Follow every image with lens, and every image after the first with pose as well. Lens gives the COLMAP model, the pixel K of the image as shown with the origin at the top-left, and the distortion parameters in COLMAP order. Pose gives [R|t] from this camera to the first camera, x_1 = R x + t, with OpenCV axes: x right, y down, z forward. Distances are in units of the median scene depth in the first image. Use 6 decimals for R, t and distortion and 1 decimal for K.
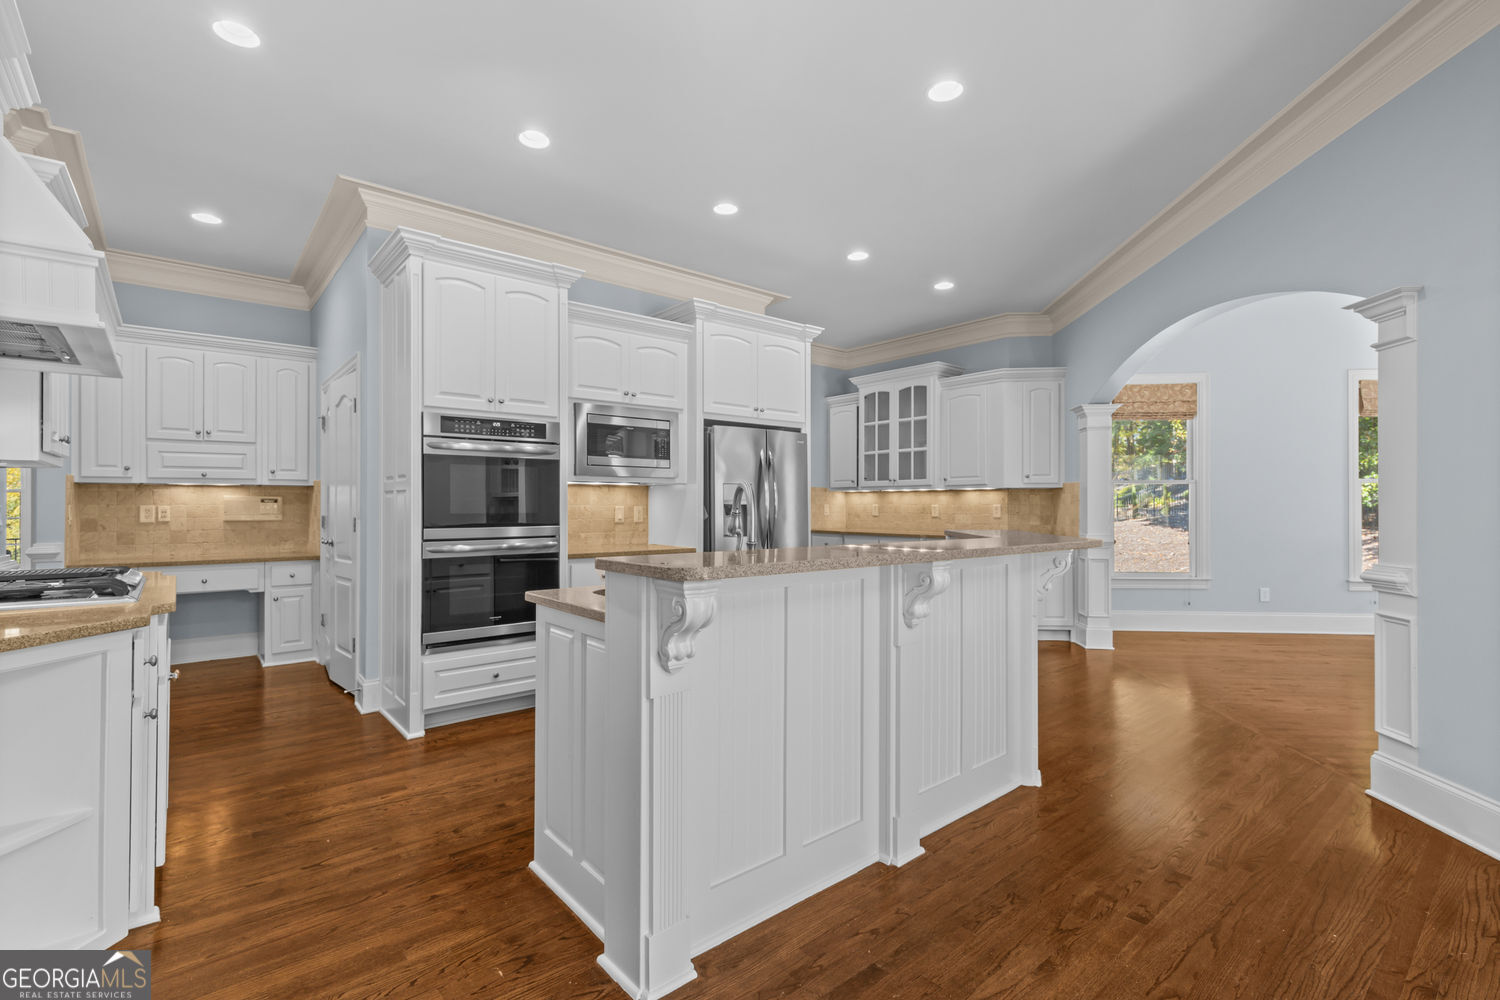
lens RADIAL K [[685.0, 0, 745.2], [0, 685.0, 507.8], [0, 0, 1]] dist [0.002342, 0.000498]
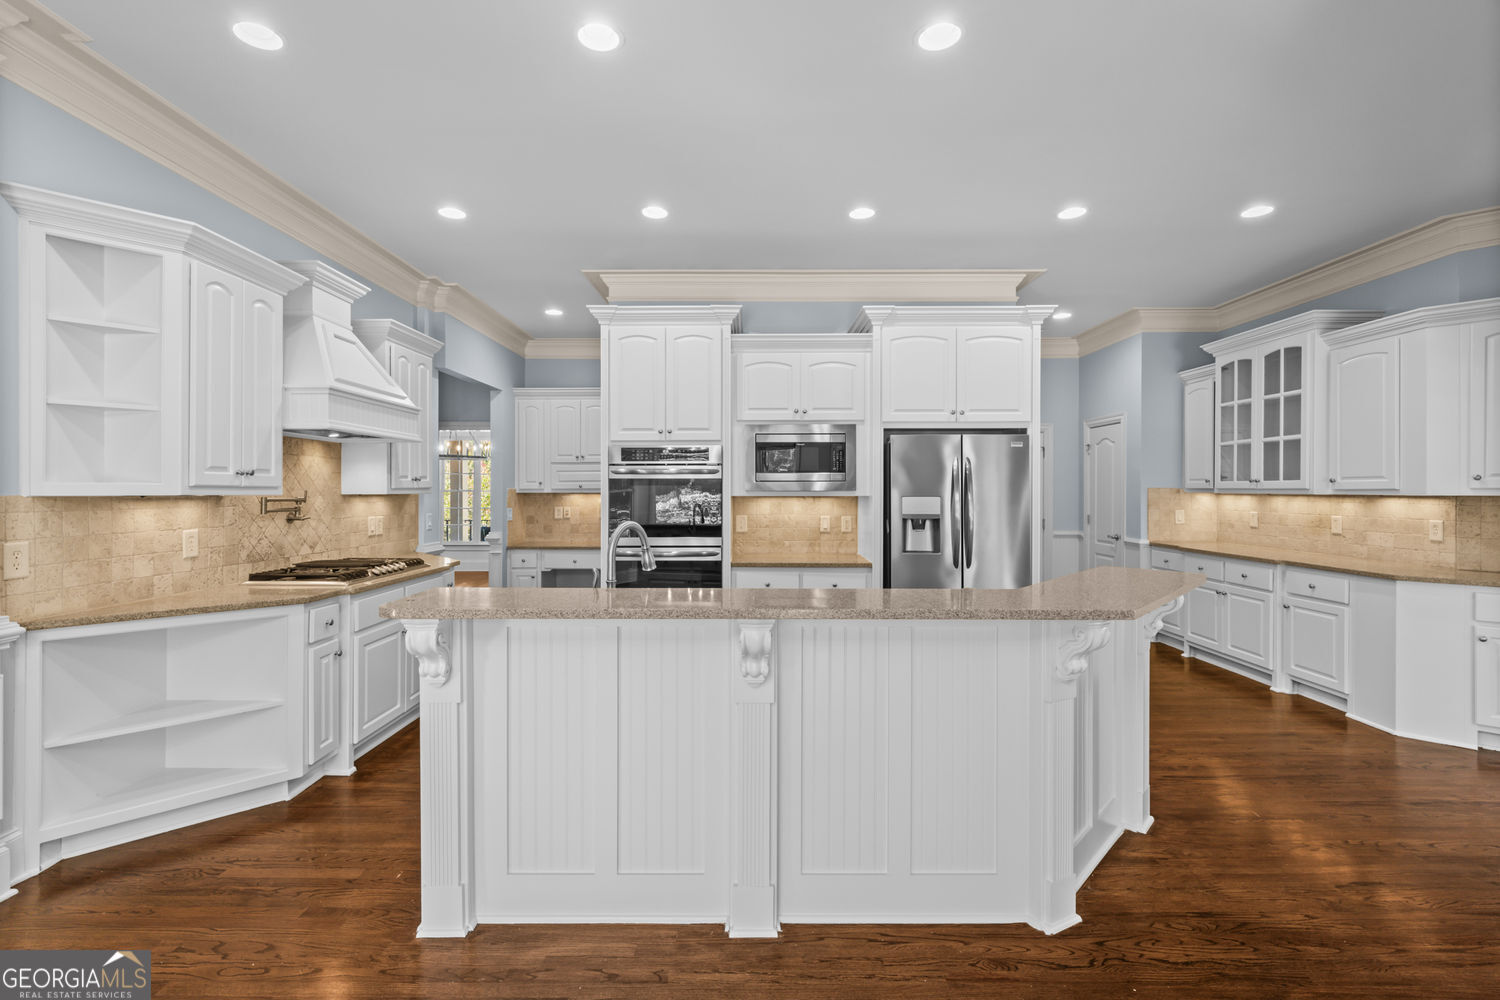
lens RADIAL K [[684.9, 0, 748.0], [0, 684.9, 493.1], [0, 0, 1]] dist [0.009964, 0.000027]
pose [[0.764979, 0.005000, -0.644036, 0.299871], [-0.002814, 0.999986, 0.004421, -0.031539], [0.644049, -0.001569, 0.764982, 0.104525]]
